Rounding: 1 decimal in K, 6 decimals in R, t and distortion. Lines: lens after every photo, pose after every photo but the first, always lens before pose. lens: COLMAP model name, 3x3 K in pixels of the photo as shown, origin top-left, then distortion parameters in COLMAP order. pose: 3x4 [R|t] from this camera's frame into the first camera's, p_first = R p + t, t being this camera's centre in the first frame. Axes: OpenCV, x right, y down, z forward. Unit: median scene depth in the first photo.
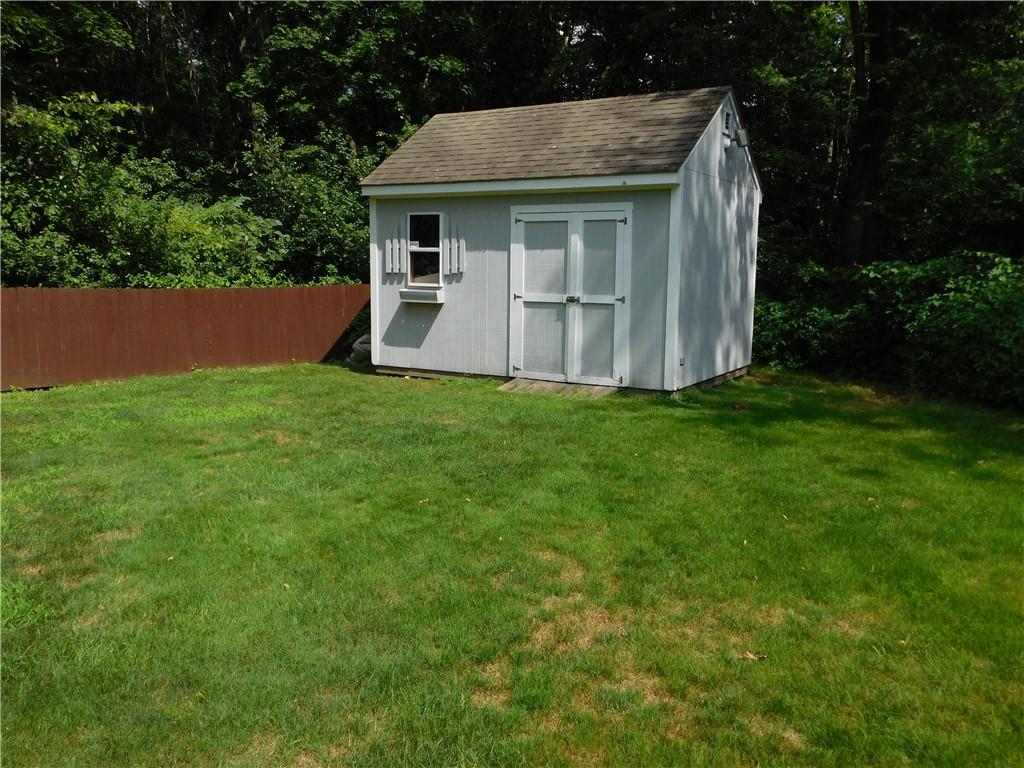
lens RADIAL K [[830.4, 0, 512.0], [0, 830.4, 384.0], [0, 0, 1]] dist [0.005352, -0.001016]
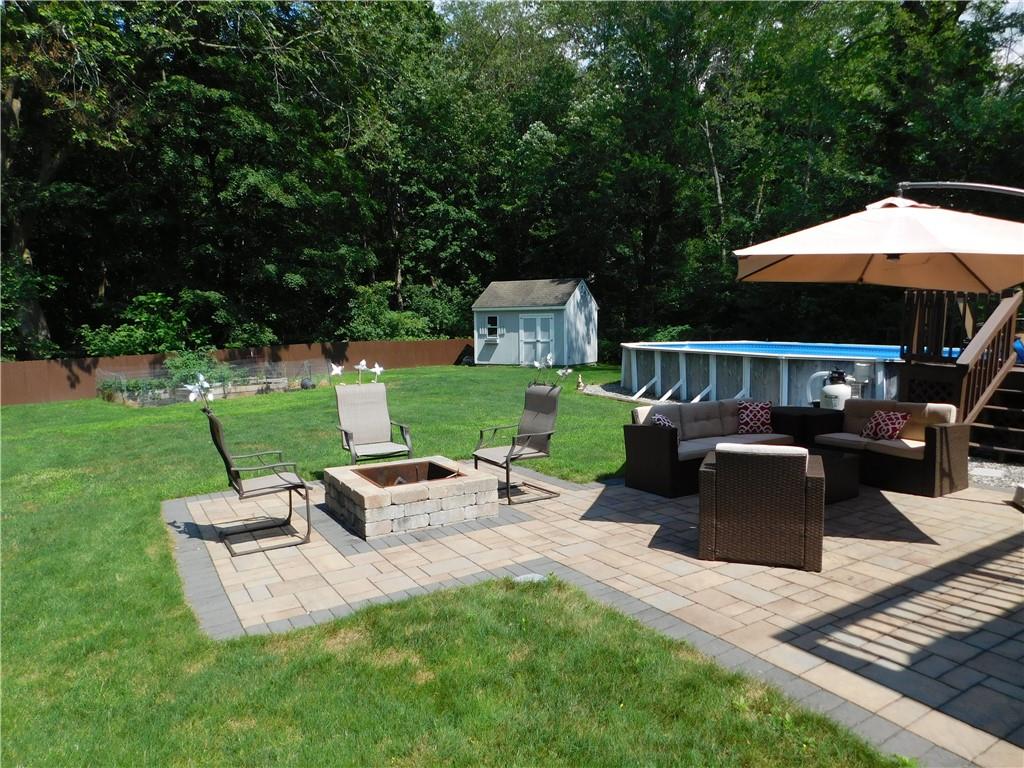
lens RADIAL K [[668.5, 0, 512.0], [0, 668.5, 384.0], [0, 0, 1]] dist [-0.032134, 0.005235]
pose [[0.998606, -0.027007, 0.045361, -0.151868], [0.030047, 0.997251, -0.067735, 0.240109], [-0.043407, 0.069004, 0.996672, -1.594268]]
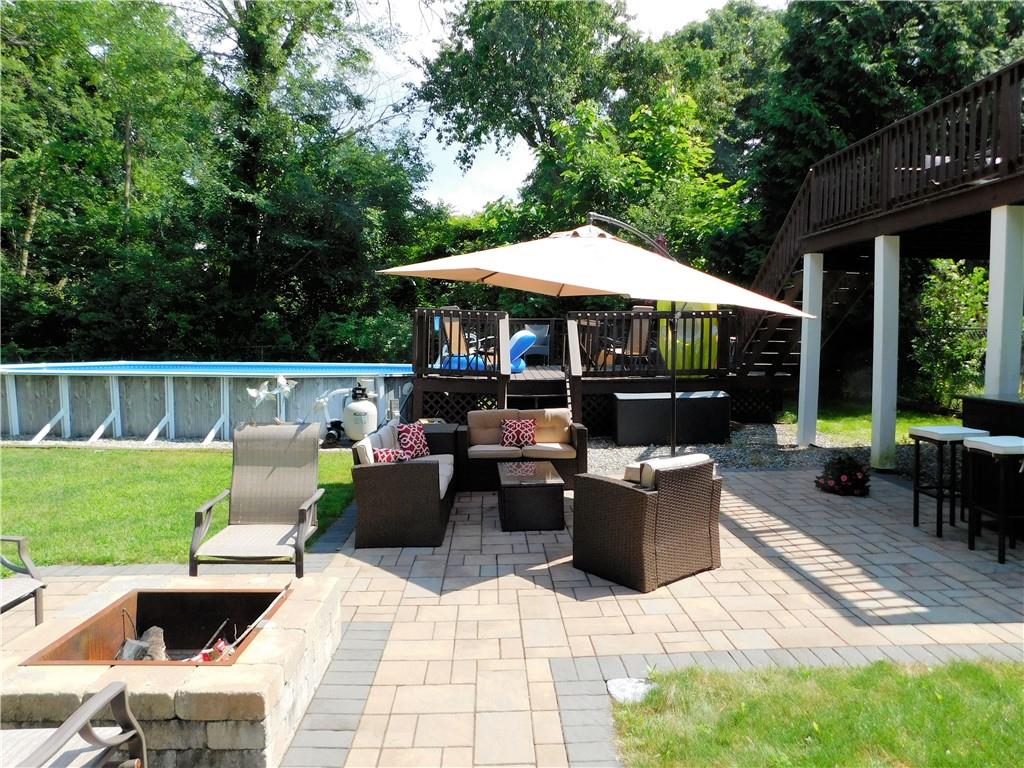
lens RADIAL K [[668.5, 0, 512.0], [0, 668.5, 384.0], [0, 0, 1]] dist [-0.032134, 0.005235]
pose [[0.443155, -0.065454, 0.894052, -0.370645], [0.142047, 0.989858, 0.002059, 0.198323], [-0.885119, 0.126085, 0.447958, -1.305966]]
